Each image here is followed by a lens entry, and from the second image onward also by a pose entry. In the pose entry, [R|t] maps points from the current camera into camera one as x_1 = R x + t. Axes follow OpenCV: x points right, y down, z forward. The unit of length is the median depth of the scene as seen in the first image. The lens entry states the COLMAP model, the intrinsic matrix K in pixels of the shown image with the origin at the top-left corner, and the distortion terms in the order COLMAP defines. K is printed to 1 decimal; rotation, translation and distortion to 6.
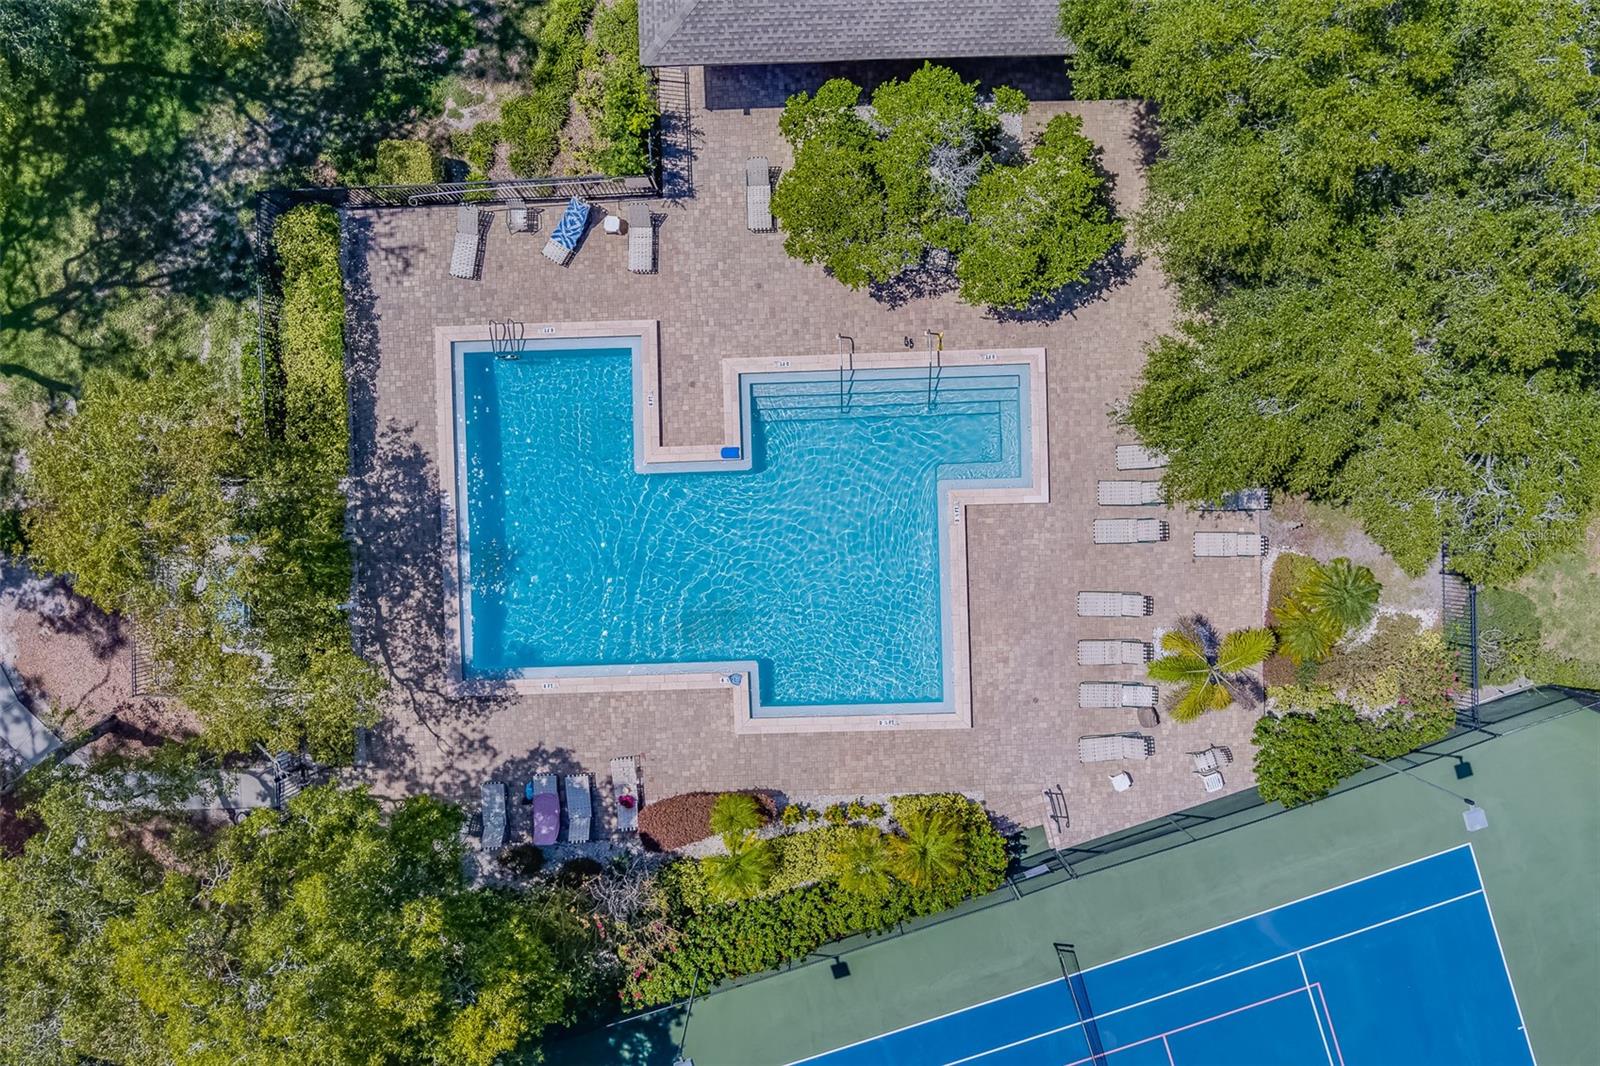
lens RADIAL K [[801.7, 0, 800.0], [0, 801.7, 533.0], [0, 0, 1]] dist [-0.021205, 0.000233]
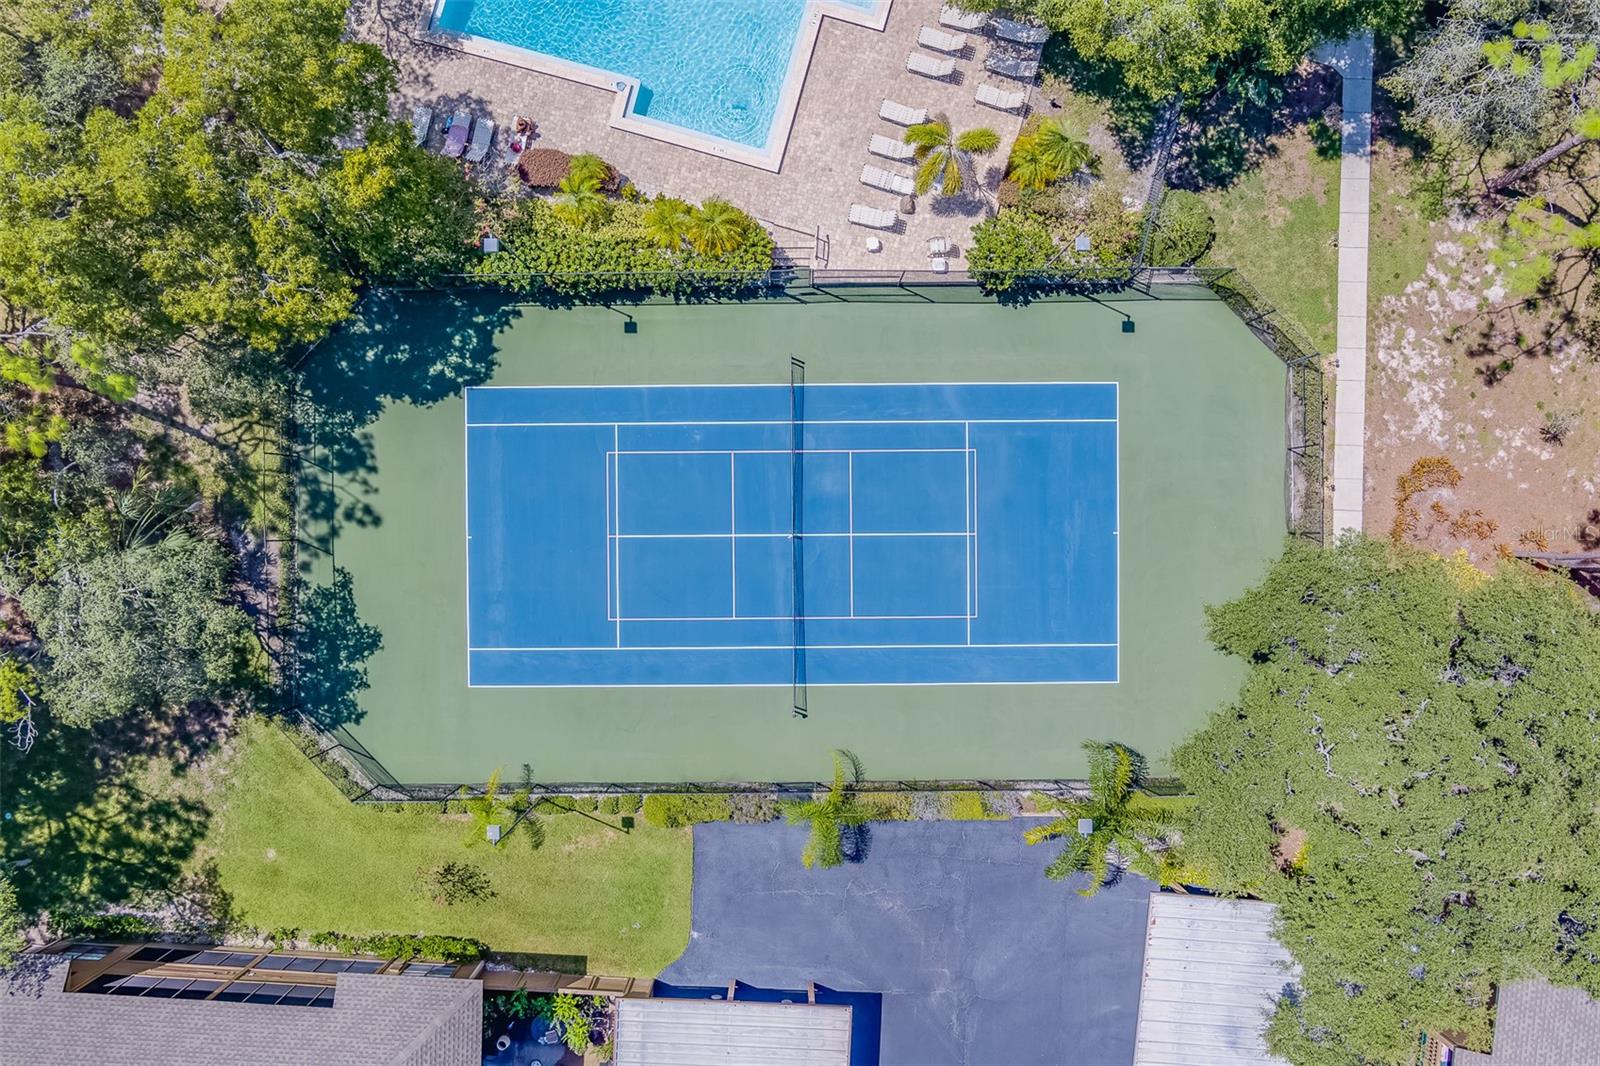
lens RADIAL K [[801.7, 0, 800.0], [0, 801.7, 533.0], [0, 0, 1]] dist [-0.021205, 0.000233]
pose [[0.954113, 0.299423, 0.003716, 0.421484], [-0.299425, 0.954120, 0.000033, 0.800491], [-0.003536, -0.001144, 0.999993, -0.331988]]
